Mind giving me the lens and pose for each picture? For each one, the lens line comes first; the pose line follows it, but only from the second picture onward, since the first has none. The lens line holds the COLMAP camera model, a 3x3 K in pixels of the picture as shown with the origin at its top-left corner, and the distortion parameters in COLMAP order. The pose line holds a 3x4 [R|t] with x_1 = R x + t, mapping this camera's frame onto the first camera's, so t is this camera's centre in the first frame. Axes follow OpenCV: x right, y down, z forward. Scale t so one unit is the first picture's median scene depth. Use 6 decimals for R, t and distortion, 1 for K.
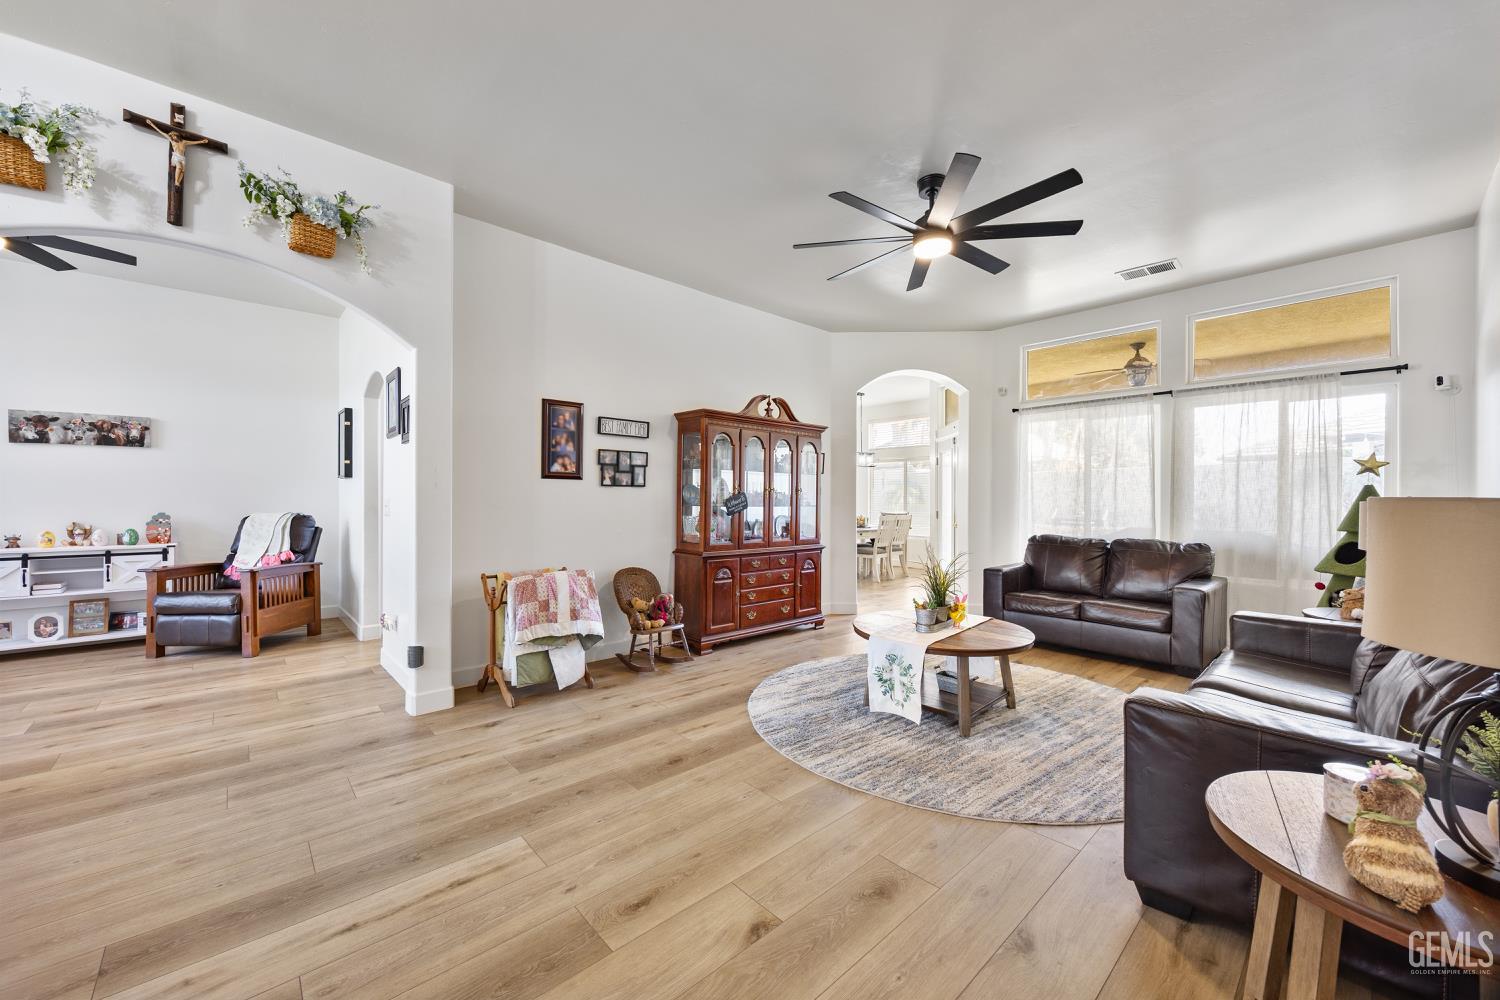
lens RADIAL K [[569.9, 0, 745.2], [0, 569.9, 500.3], [0, 0, 1]] dist [-0.003452, 0.000270]
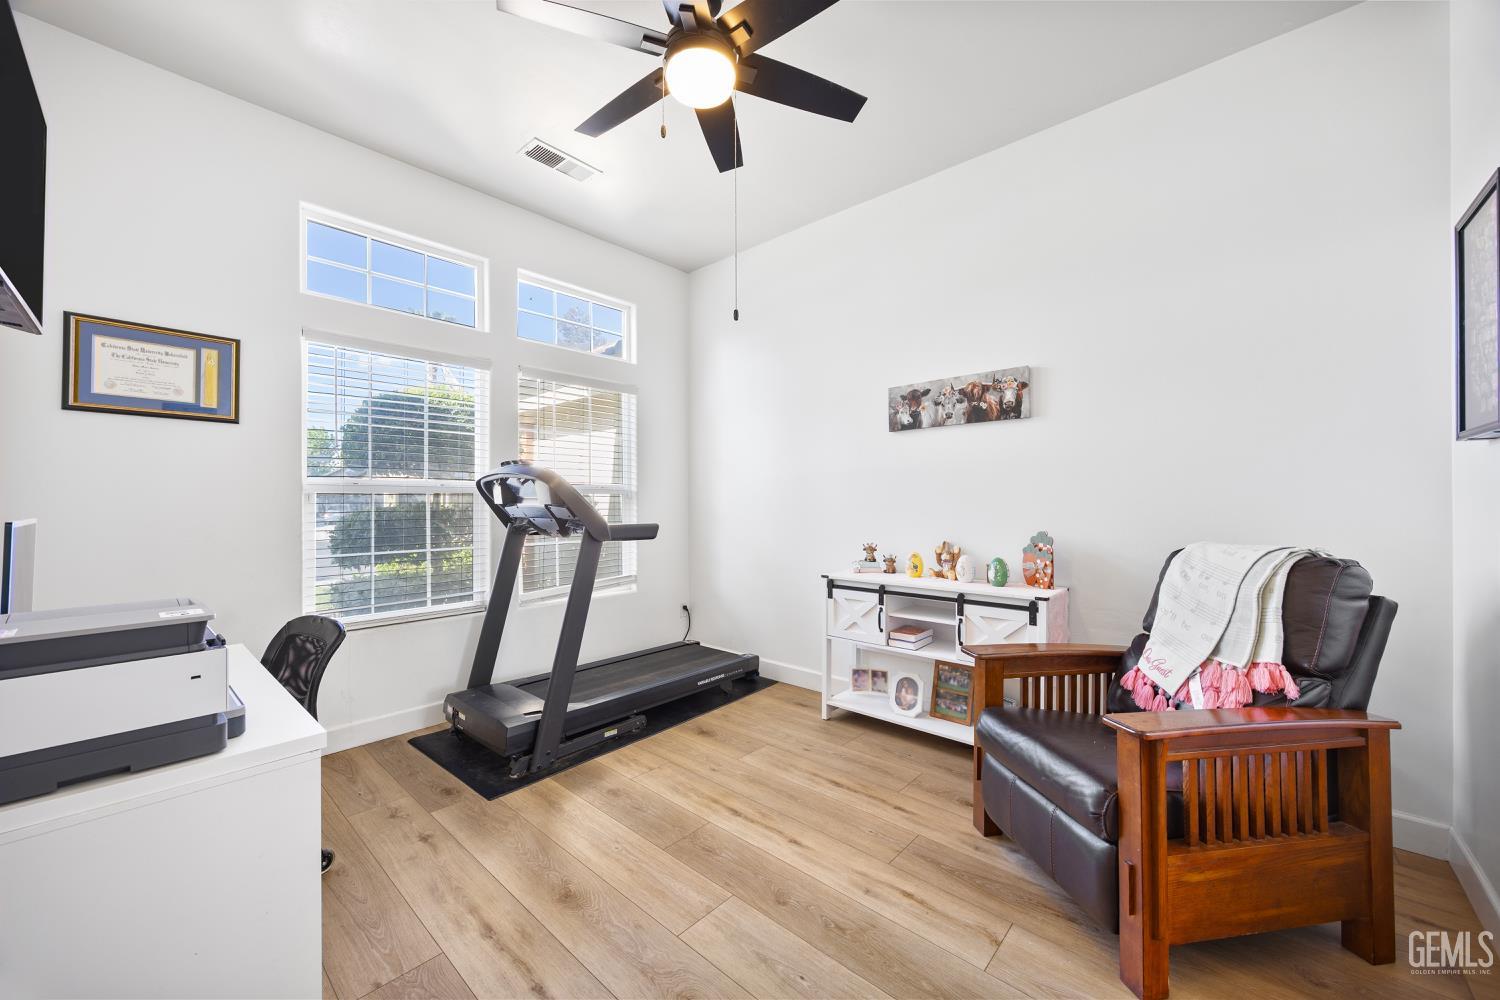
lens RADIAL K [[567.4, 0, 745.8], [0, 567.4, 501.3], [0, 0, 1]] dist [-0.006141, -0.000133]
pose [[0.093321, -0.004819, -0.995624, -0.551303], [0.000704, 0.999988, -0.004774, -0.006088], [0.995636, -0.000256, 0.093324, 0.722705]]
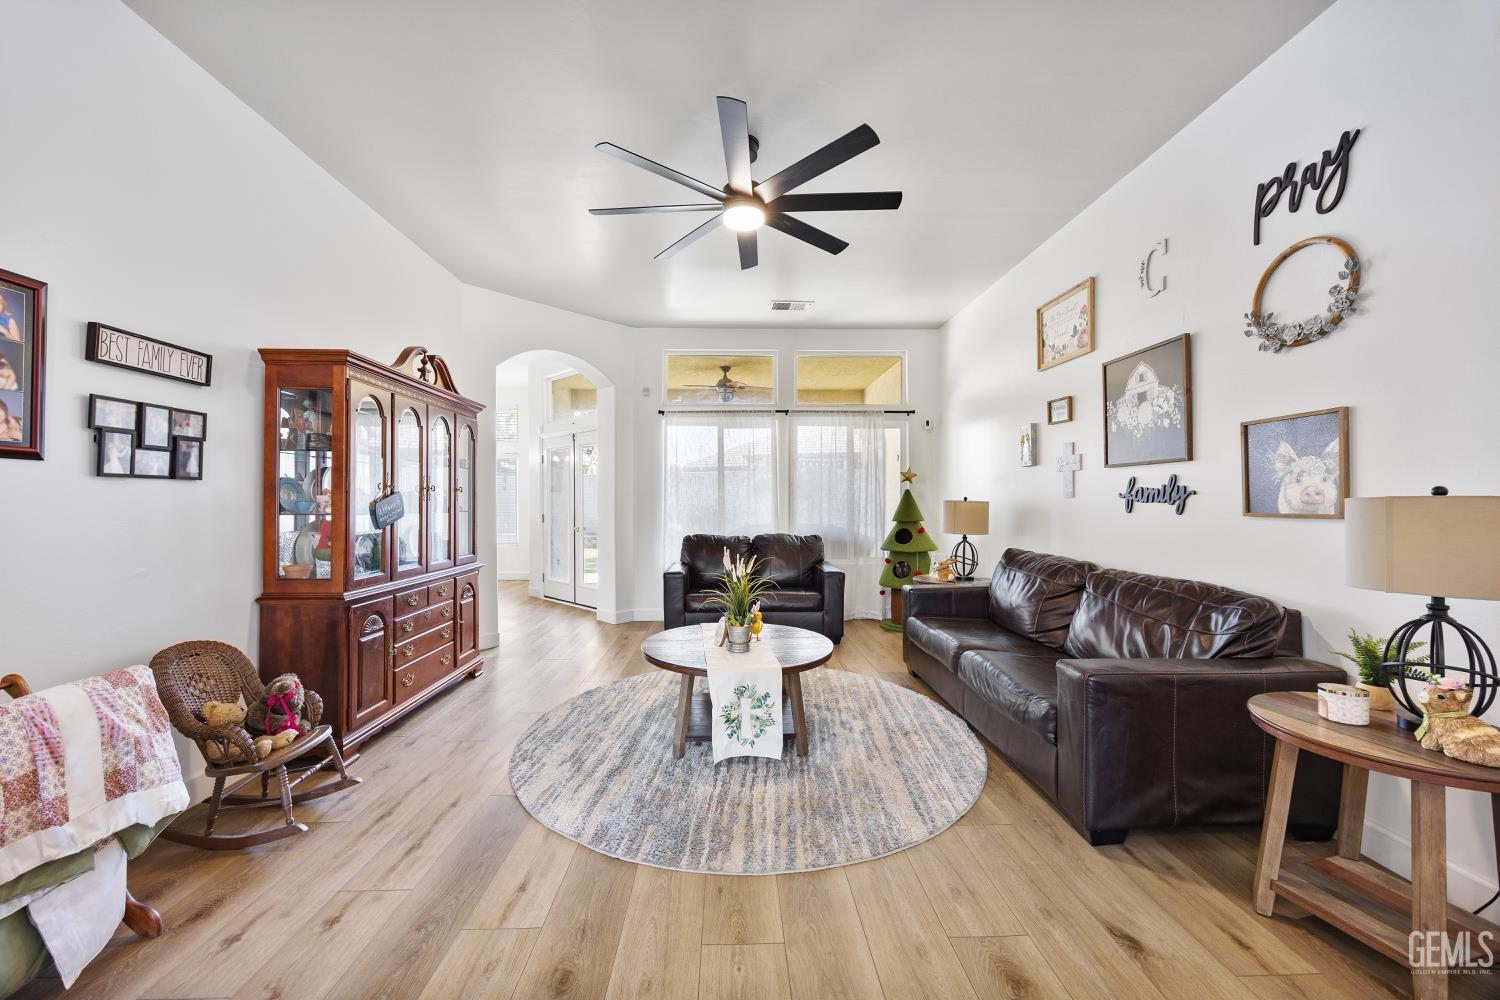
lens RADIAL K [[569.9, 0, 745.2], [0, 569.9, 500.3], [0, 0, 1]] dist [-0.003452, 0.000270]
pose [[0.650095, -0.005491, 0.759833, -0.251957], [0.008285, 0.999966, 0.000138, -0.001840], [-0.759808, 0.006205, 0.650118, 0.304775]]
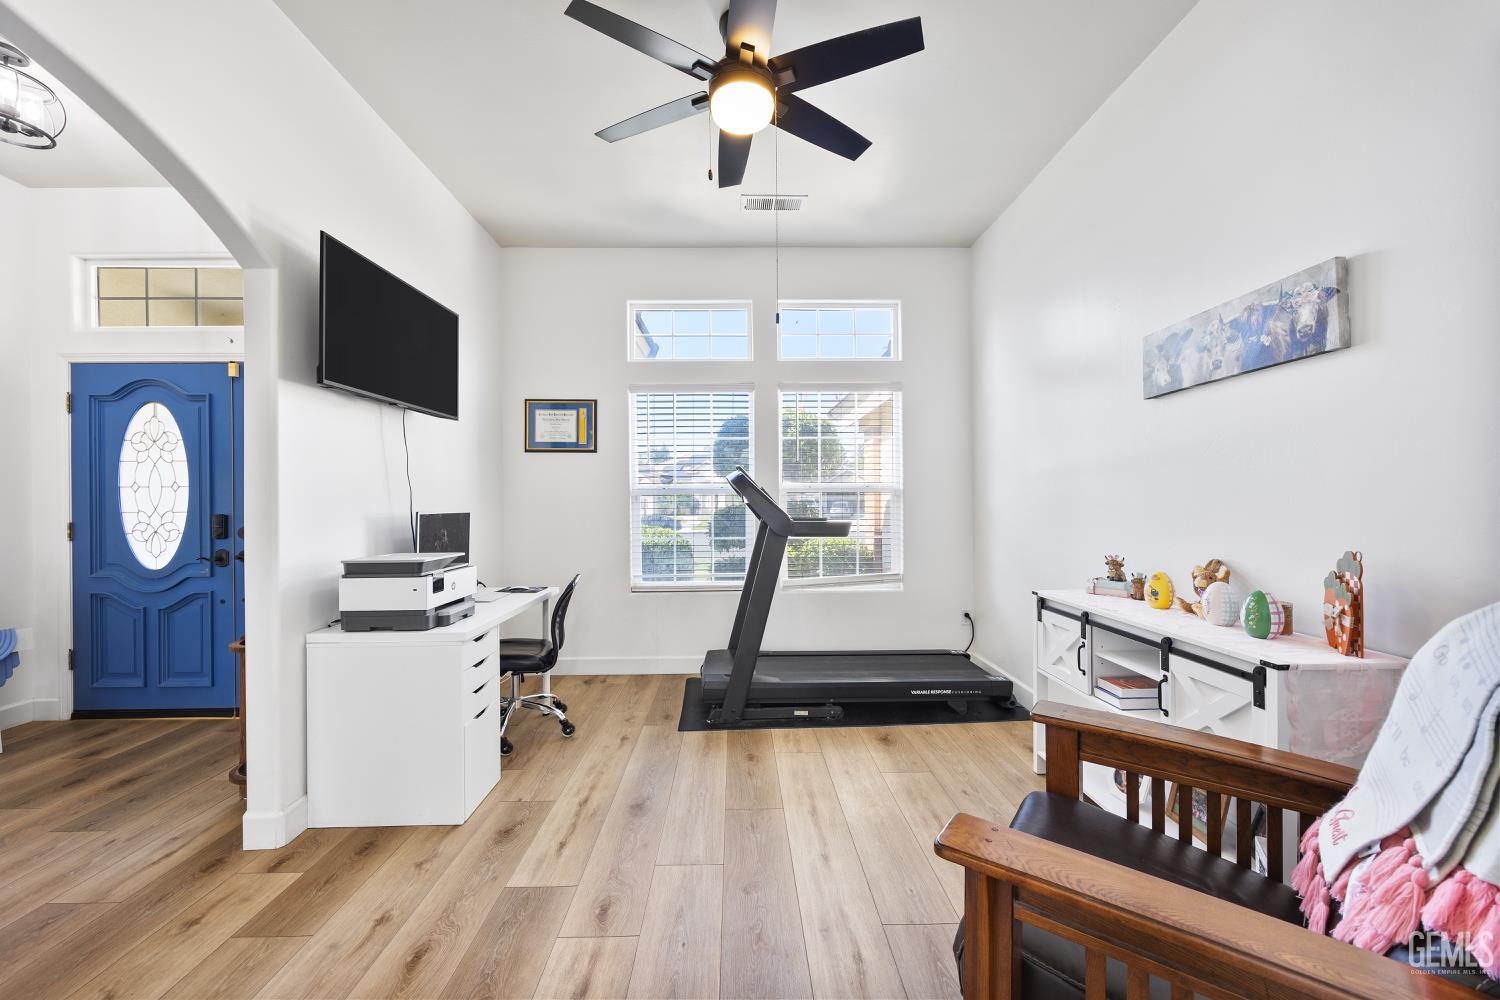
lens RADIAL K [[569.9, 0, 745.2], [0, 569.9, 500.3], [0, 0, 1]] dist [-0.003452, 0.000270]
pose [[-0.660434, -0.000690, -0.750884, -0.634504], [0.002899, 0.999990, -0.003468, -0.006445], [0.750879, -0.004468, -0.660425, 1.047763]]
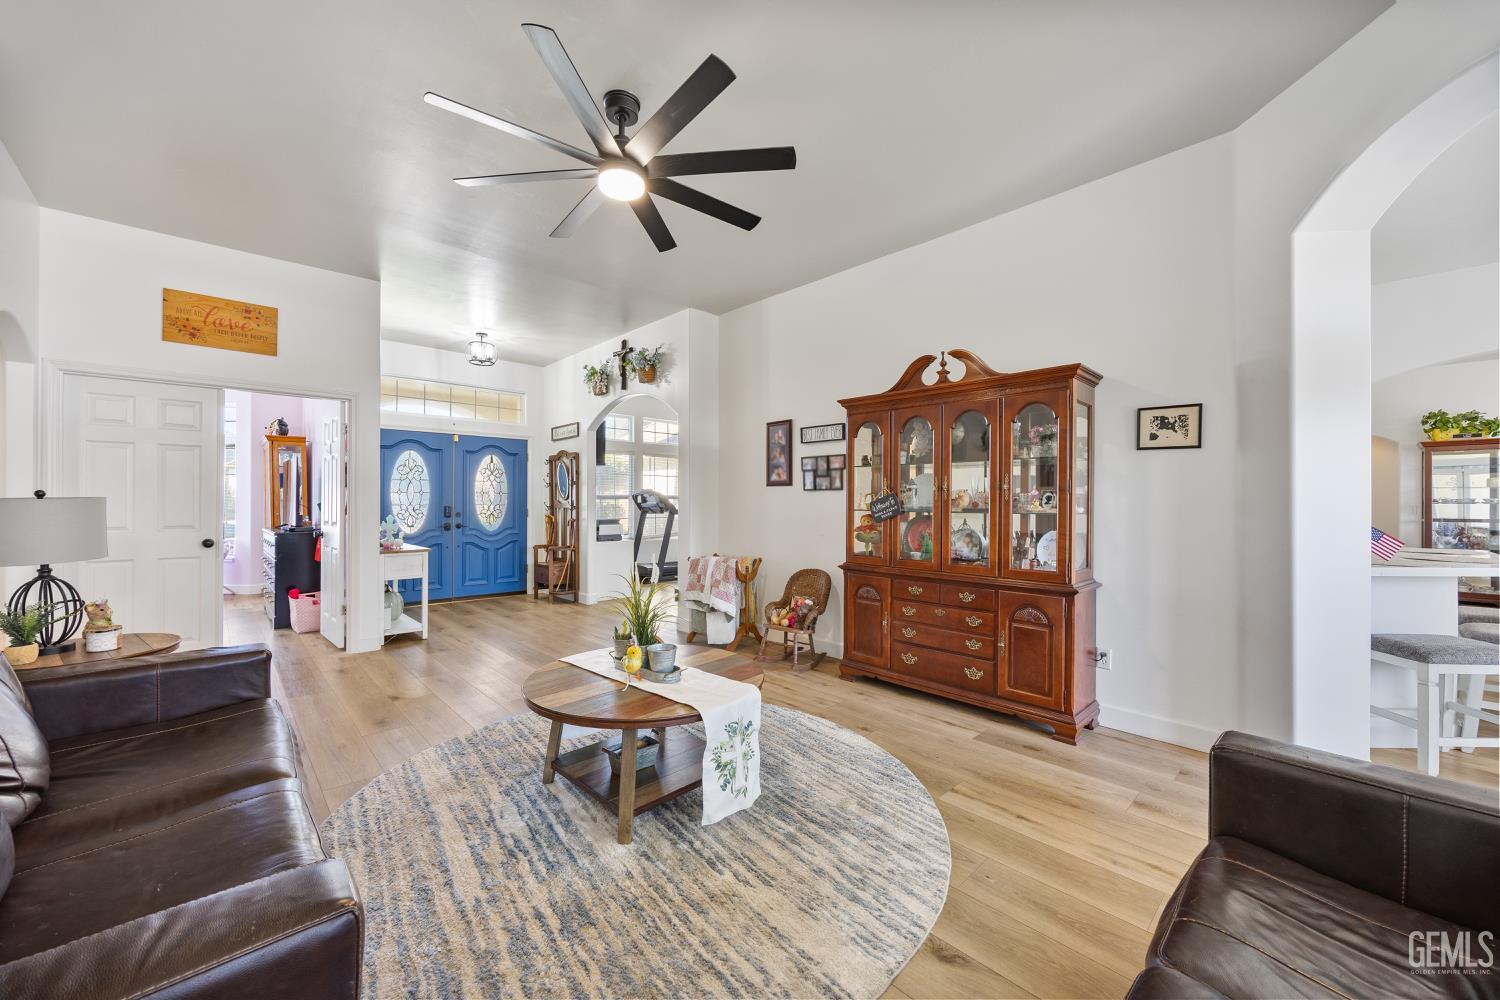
lens RADIAL K [[569.9, 0, 745.2], [0, 569.9, 500.3], [0, 0, 1]] dist [-0.003452, 0.000270]
pose [[0.014665, -0.009467, -0.999848, 0.812888], [-0.003172, 0.999950, -0.009515, 0.004086], [0.999887, 0.003311, 0.014634, 0.840545]]
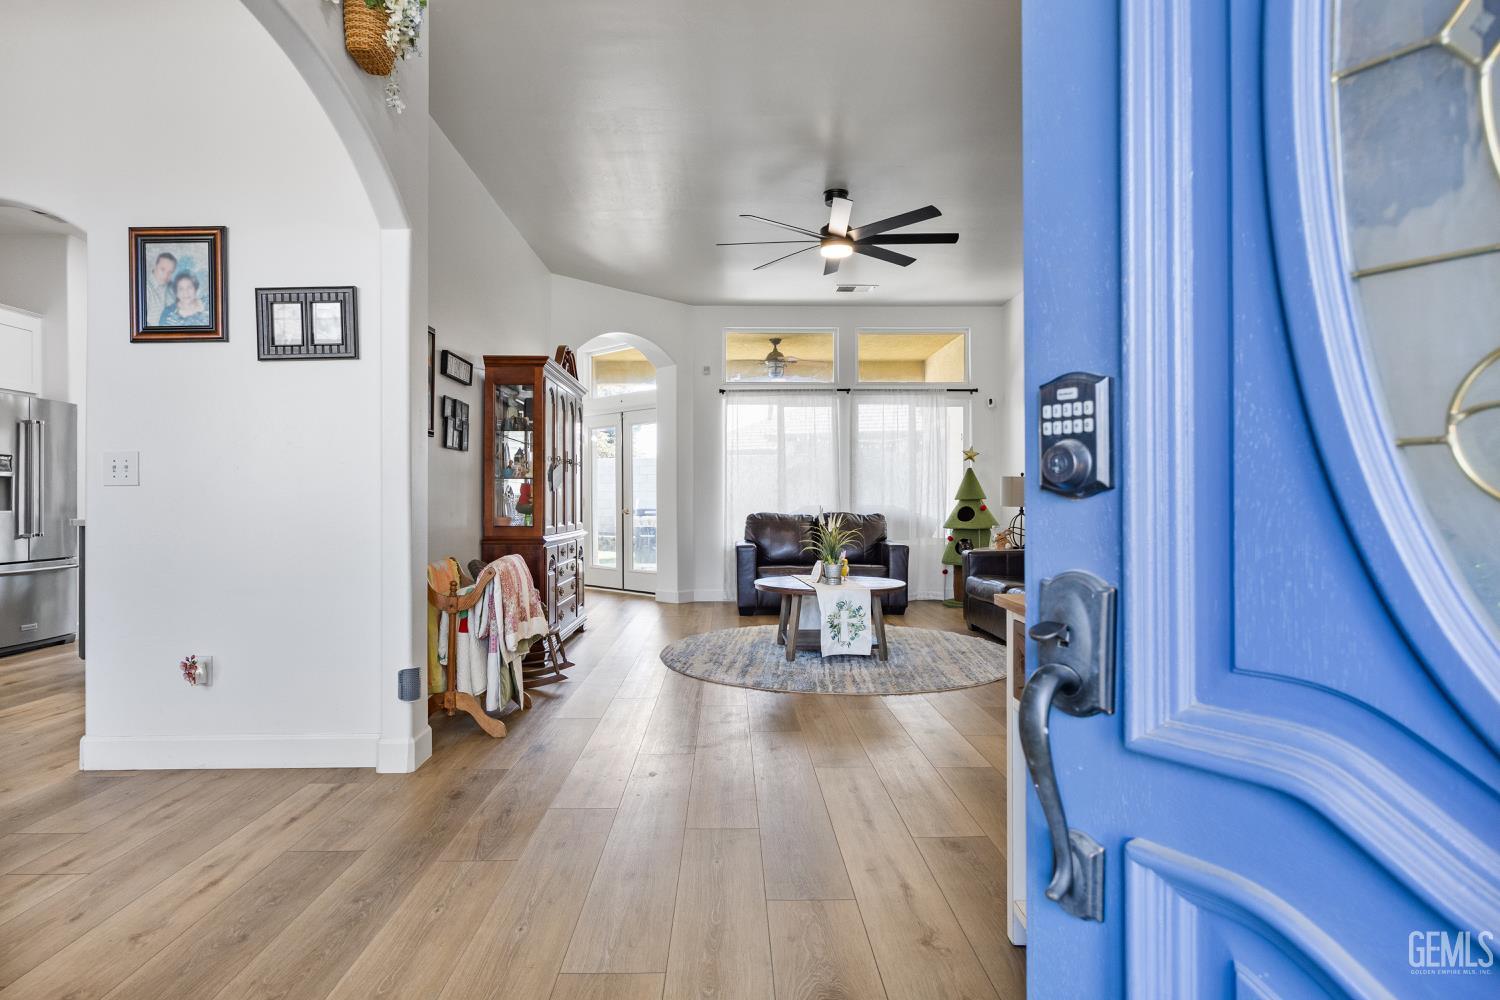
lens RADIAL K [[811.3, 0, 745.1], [0, 811.3, 499.0], [0, 0, 1]] dist [-0.000009, -0.000256]
pose [[0.655279, -0.005666, 0.755366, -0.748480], [0.008811, 0.999961, -0.000143, 0.041660], [-0.755336, 0.006750, 0.655303, 0.048334]]
